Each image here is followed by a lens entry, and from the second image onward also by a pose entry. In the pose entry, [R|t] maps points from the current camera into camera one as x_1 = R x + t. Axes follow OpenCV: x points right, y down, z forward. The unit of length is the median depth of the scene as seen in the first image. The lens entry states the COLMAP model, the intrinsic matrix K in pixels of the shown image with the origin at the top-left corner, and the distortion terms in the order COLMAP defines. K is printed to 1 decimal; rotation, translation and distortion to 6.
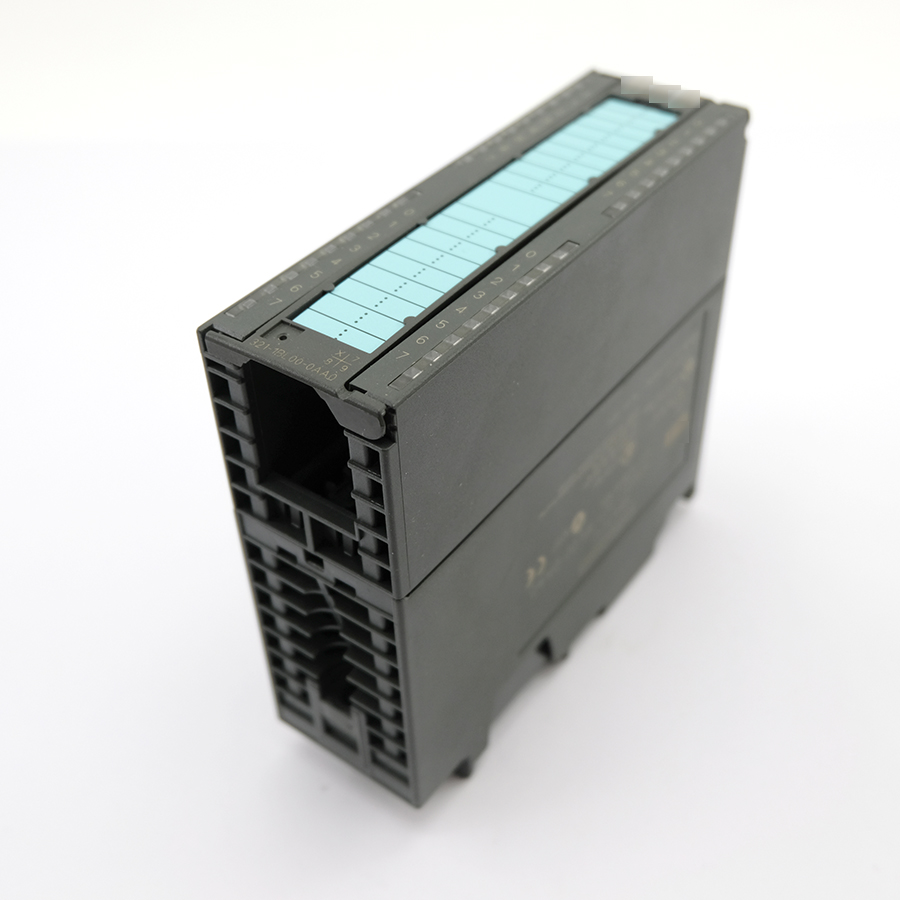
lens RADIAL K [[1144.4, 0, 450.0], [0, 1144.4, 450.0], [0, 0, 1]] dist [-0.024846, 0.058063]
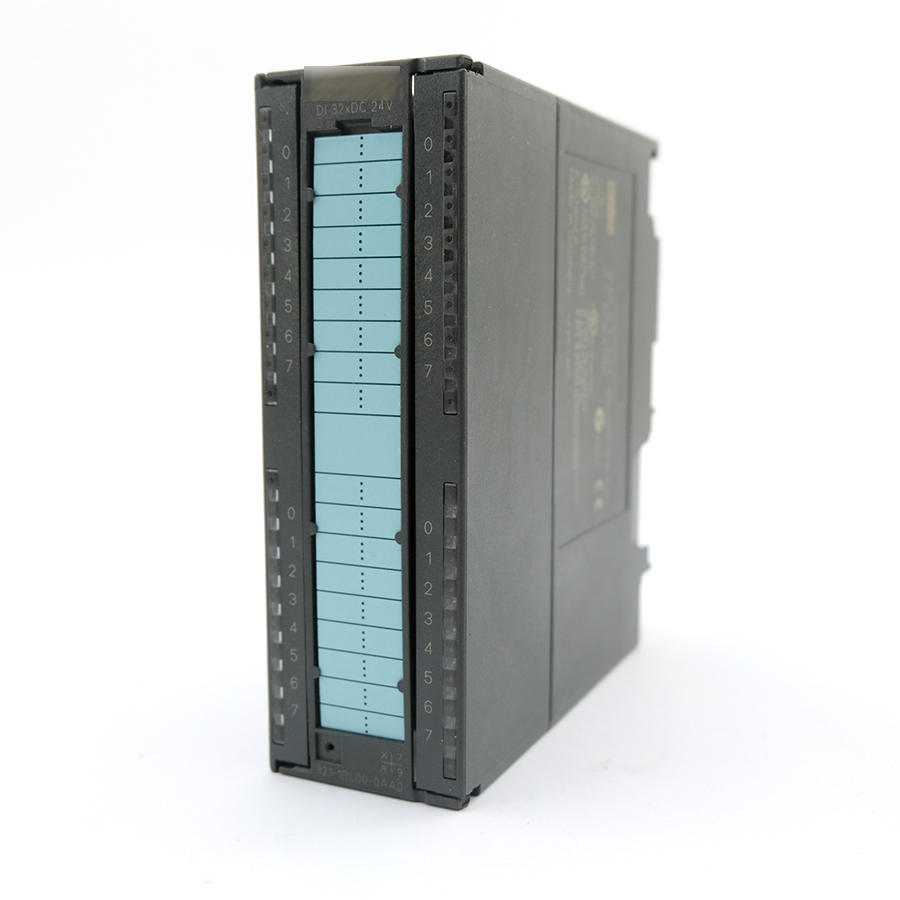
lens RADIAL K [[1144.4, 0, 450.0], [0, 1144.4, 450.0], [0, 0, 1]] dist [-0.024846, 0.058063]
pose [[0.730191, -0.554027, -0.399843, 0.475264], [0.671585, 0.474351, 0.569179, -0.695923], [-0.125675, -0.684138, 0.718443, 0.353582]]
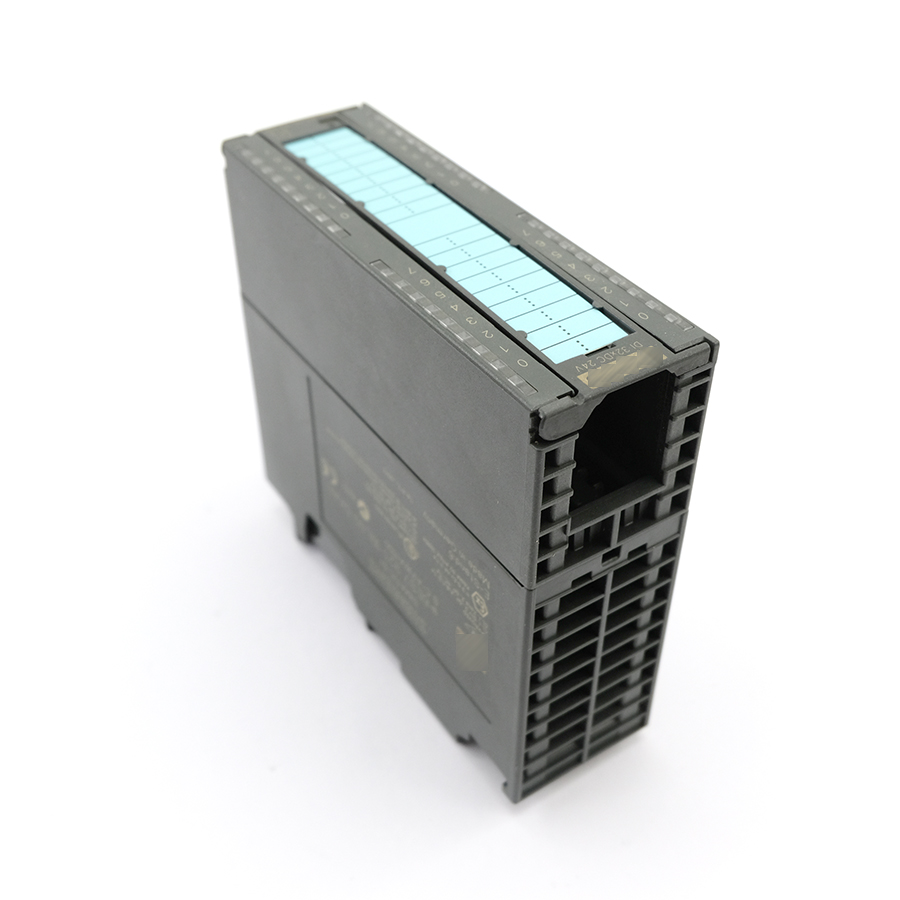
lens RADIAL K [[1144.4, 0, 450.0], [0, 1144.4, 450.0], [0, 0, 1]] dist [-0.024846, 0.058063]
pose [[-0.335182, 0.619287, -0.710026, 0.967988], [-0.626342, 0.416505, 0.658953, -0.869722], [0.703810, 0.665589, 0.248281, 0.911429]]
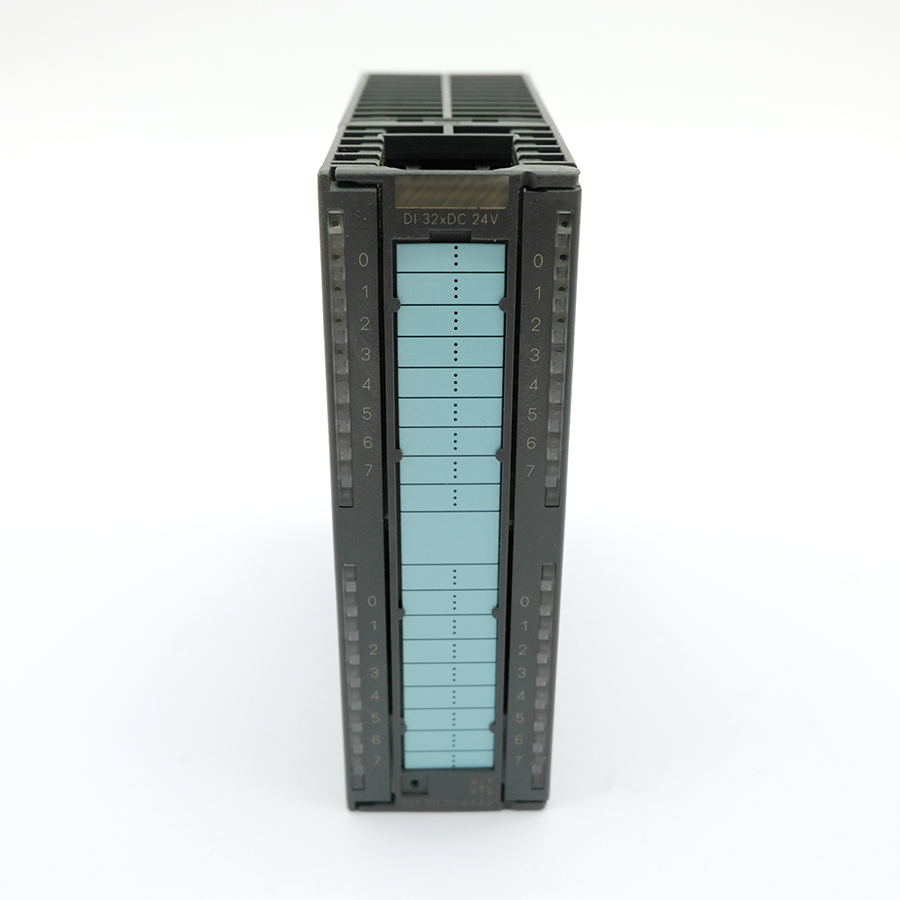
lens RADIAL K [[1144.4, 0, 450.0], [0, 1144.4, 450.0], [0, 0, 1]] dist [-0.024846, 0.058063]
pose [[0.799594, -0.556351, -0.226105, 0.306253], [0.377081, 0.172094, 0.910051, -1.089671], [-0.467397, -0.812931, 0.347395, 0.761594]]
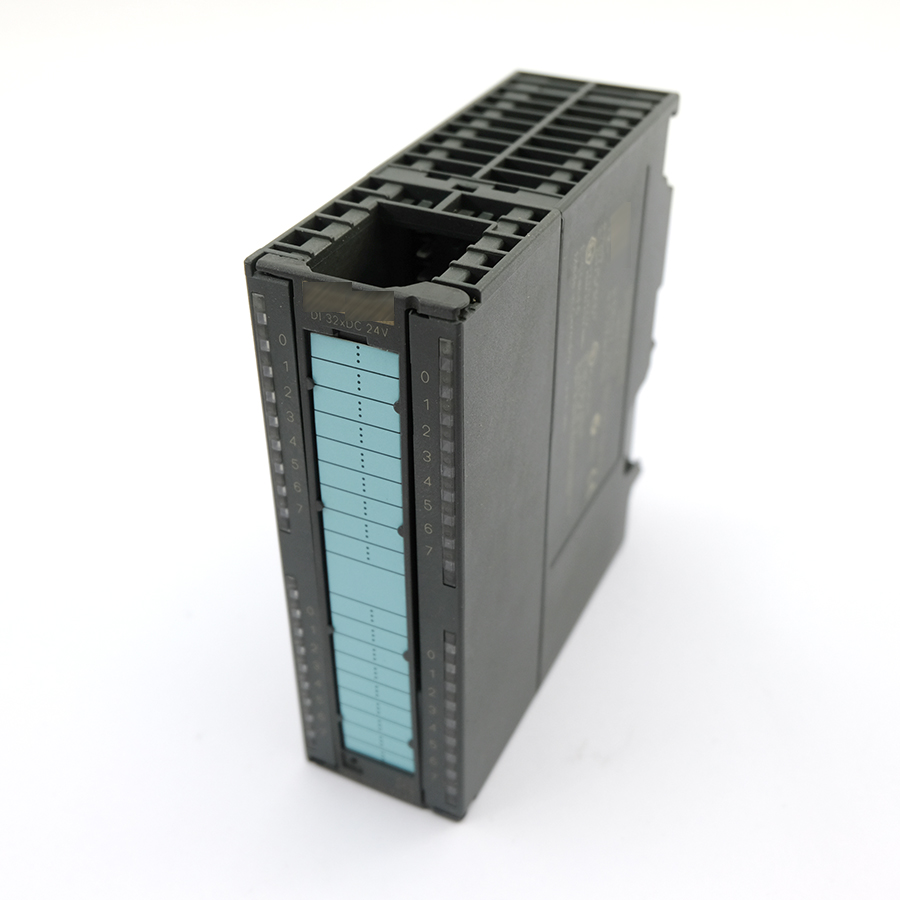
lens RADIAL K [[1144.4, 0, 450.0], [0, 1144.4, 450.0], [0, 0, 1]] dist [-0.024846, 0.058063]
pose [[0.721195, -0.304651, -0.622146, 0.782294], [0.682139, 0.155862, 0.714418, -0.922584], [-0.120680, -0.939625, 0.320221, 0.804301]]
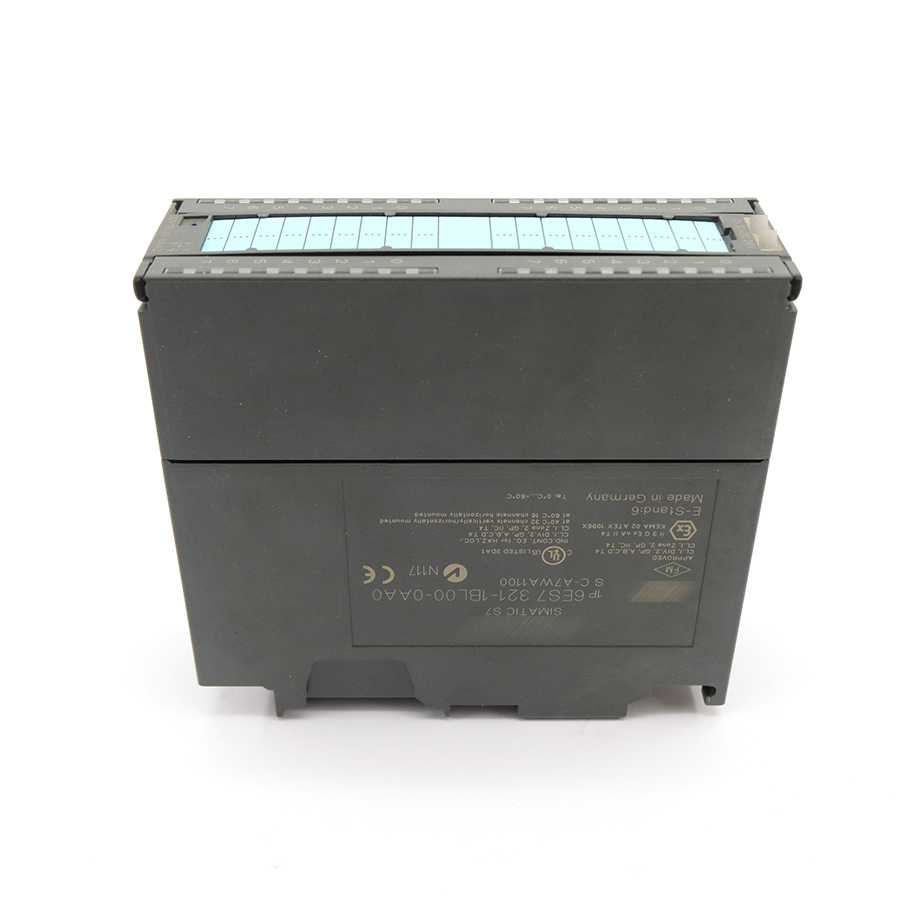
lens RADIAL K [[1144.4, 0, 450.0], [0, 1144.4, 450.0], [0, 0, 1]] dist [-0.024846, 0.058063]
pose [[0.608916, 0.445020, -0.656642, 0.847263], [-0.541438, 0.838150, 0.065947, -0.113771], [0.579712, 0.315374, 0.751314, 0.273147]]
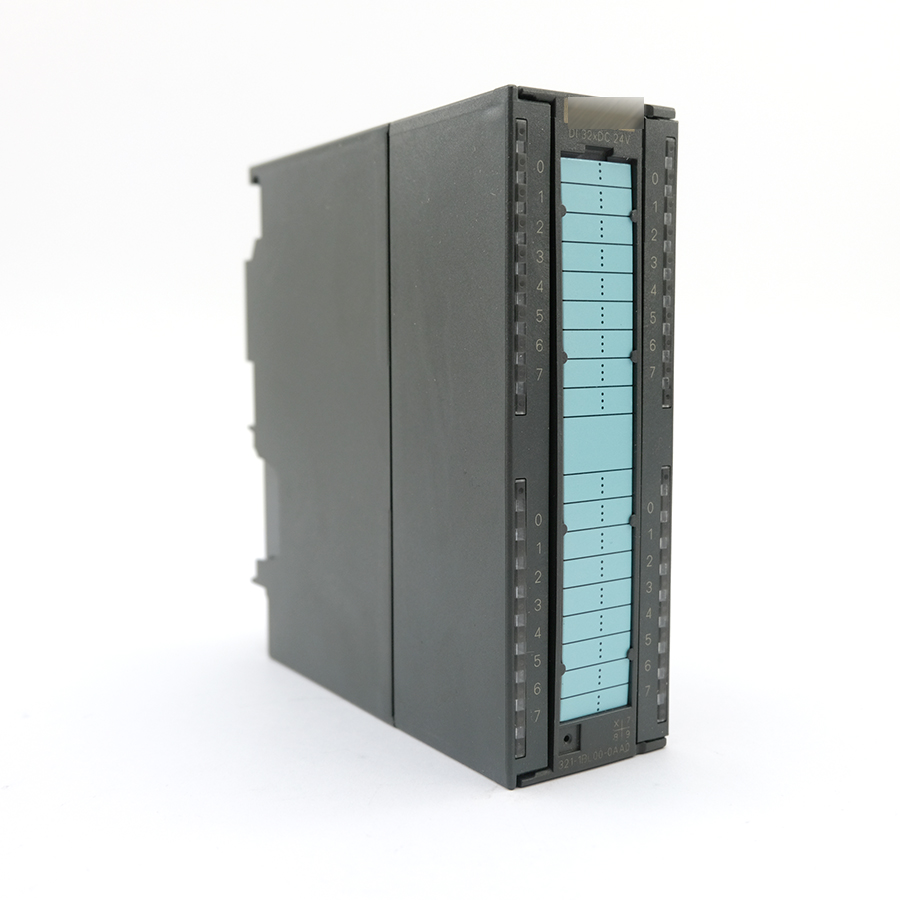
lens RADIAL K [[1144.4, 0, 450.0], [0, 1144.4, 450.0], [0, 0, 1]] dist [-0.024846, 0.058063]
pose [[0.649873, -0.647129, 0.398608, -0.435342], [-0.080659, 0.462772, 0.882800, -1.096358], [-0.755751, -0.605859, 0.248547, 0.874728]]
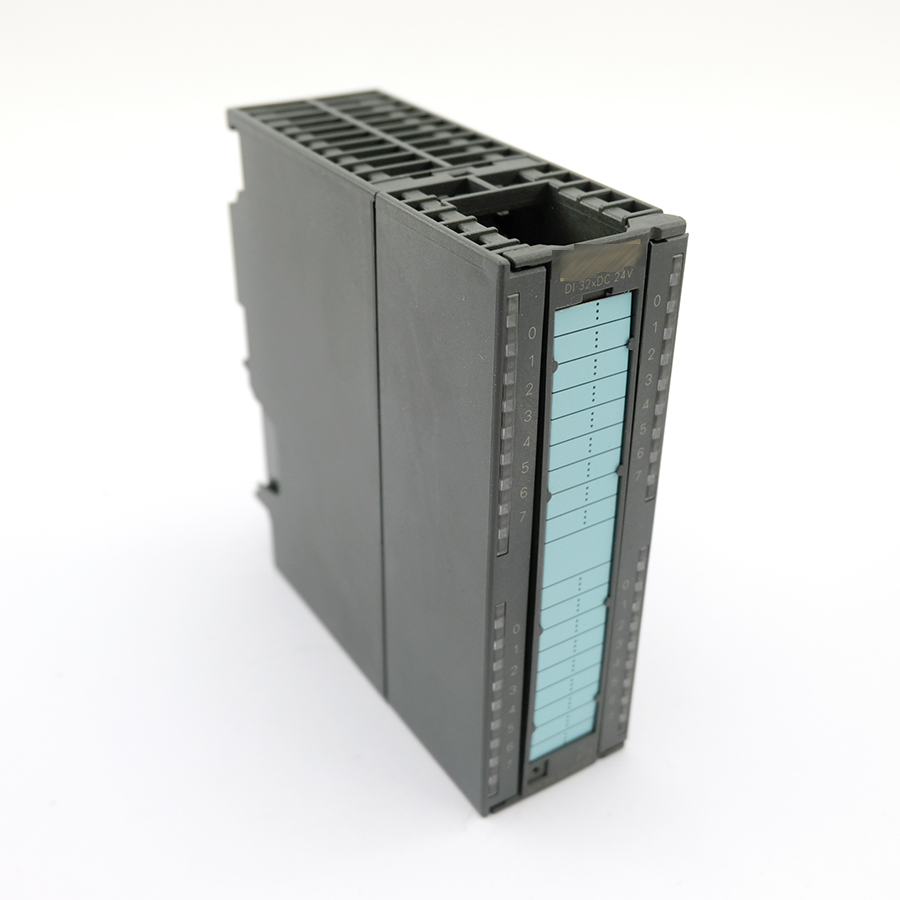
lens RADIAL K [[1144.4, 0, 450.0], [0, 1144.4, 450.0], [0, 0, 1]] dist [-0.024846, 0.058063]
pose [[0.665886, -0.741382, 0.083355, -0.041919], [-0.073528, 0.045968, 0.996233, -1.257826], [-0.742421, -0.669507, -0.023903, 1.203970]]
